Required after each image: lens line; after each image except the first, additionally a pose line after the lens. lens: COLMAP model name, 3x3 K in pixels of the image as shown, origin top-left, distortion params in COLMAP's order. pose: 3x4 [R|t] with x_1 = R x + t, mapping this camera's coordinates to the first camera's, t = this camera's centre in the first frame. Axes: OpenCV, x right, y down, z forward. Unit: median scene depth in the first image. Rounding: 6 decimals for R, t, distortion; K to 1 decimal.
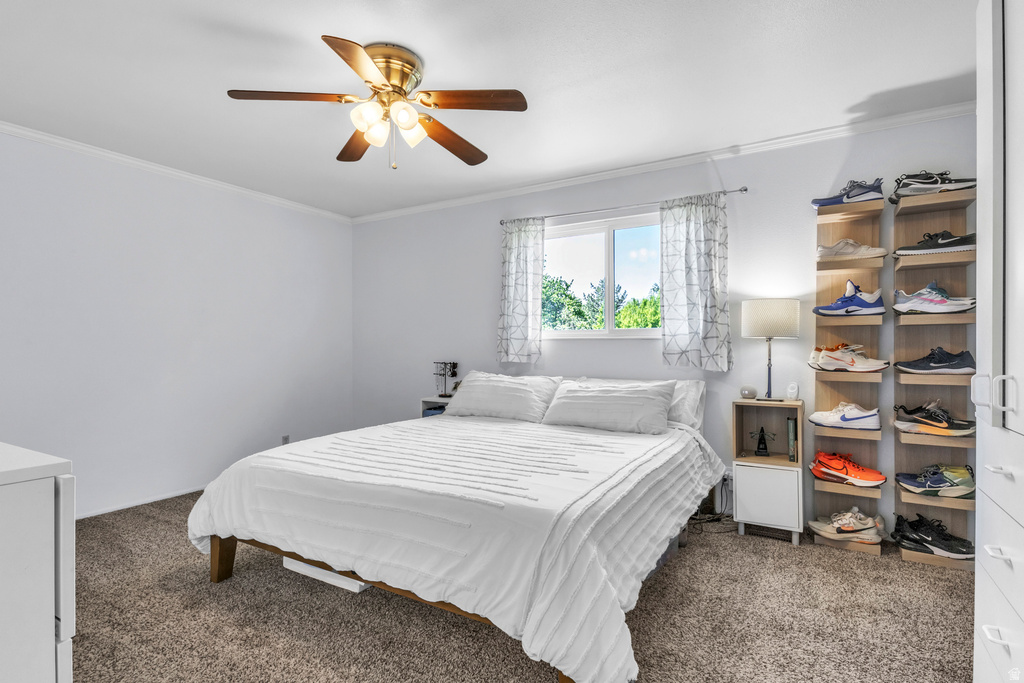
lens RADIAL K [[502.3, 0, 508.7], [0, 502.3, 345.2], [0, 0, 1]] dist [0.008524, -0.000726]
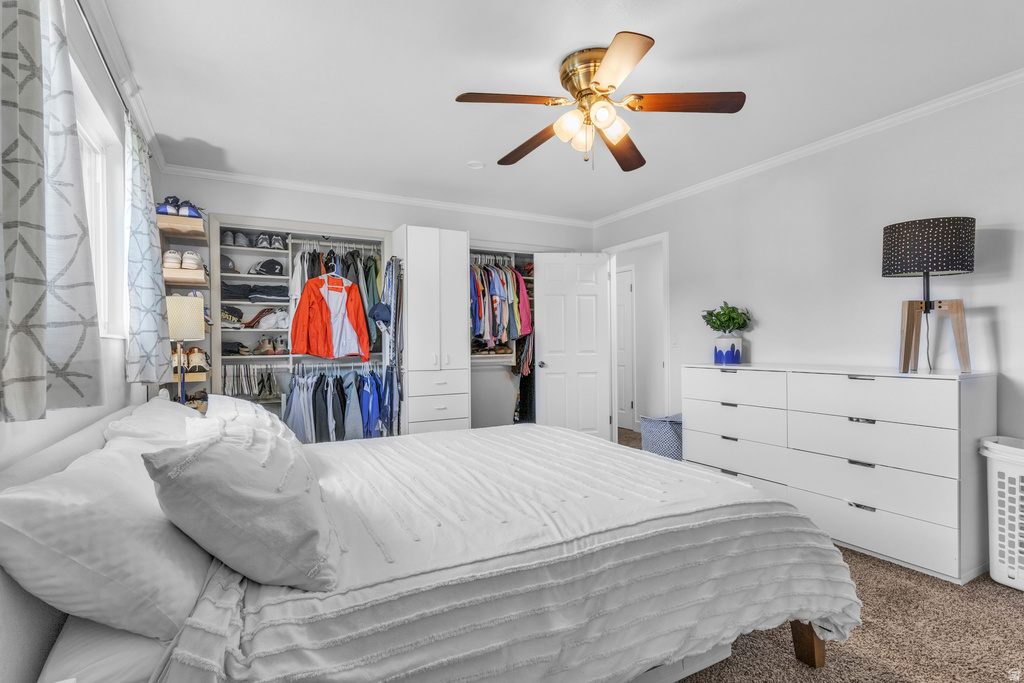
lens RADIAL K [[502.3, 0, 515.2], [0, 502.3, 341.2], [0, 0, 1]] dist [0.008524, -0.000726]
pose [[-0.864214, 0.015351, 0.502891, -0.403465], [0.015104, 0.999876, -0.004565, 0.000528], [-0.502898, 0.003651, -0.864338, 1.296760]]
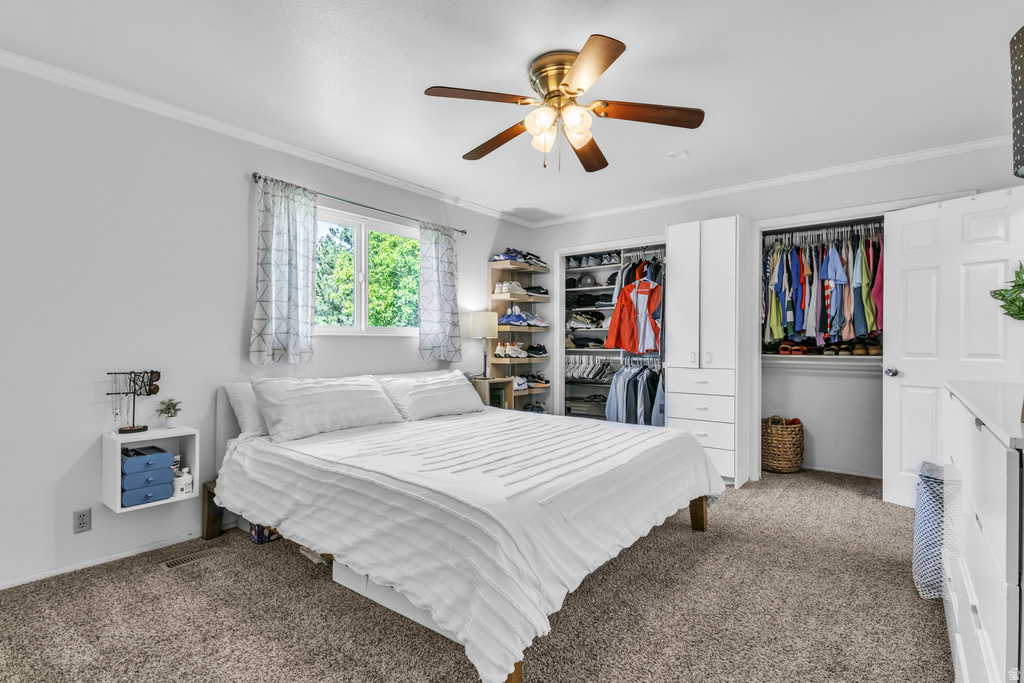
lens RADIAL K [[502.3, 0, 511.4], [0, 502.3, 342.4], [0, 0, 1]] dist [0.008524, -0.000726]
pose [[0.123876, 0.003863, 0.992290, -0.841090], [0.002387, 0.999988, -0.004191, 0.005535], [-0.992295, 0.002887, 0.123865, 0.645072]]
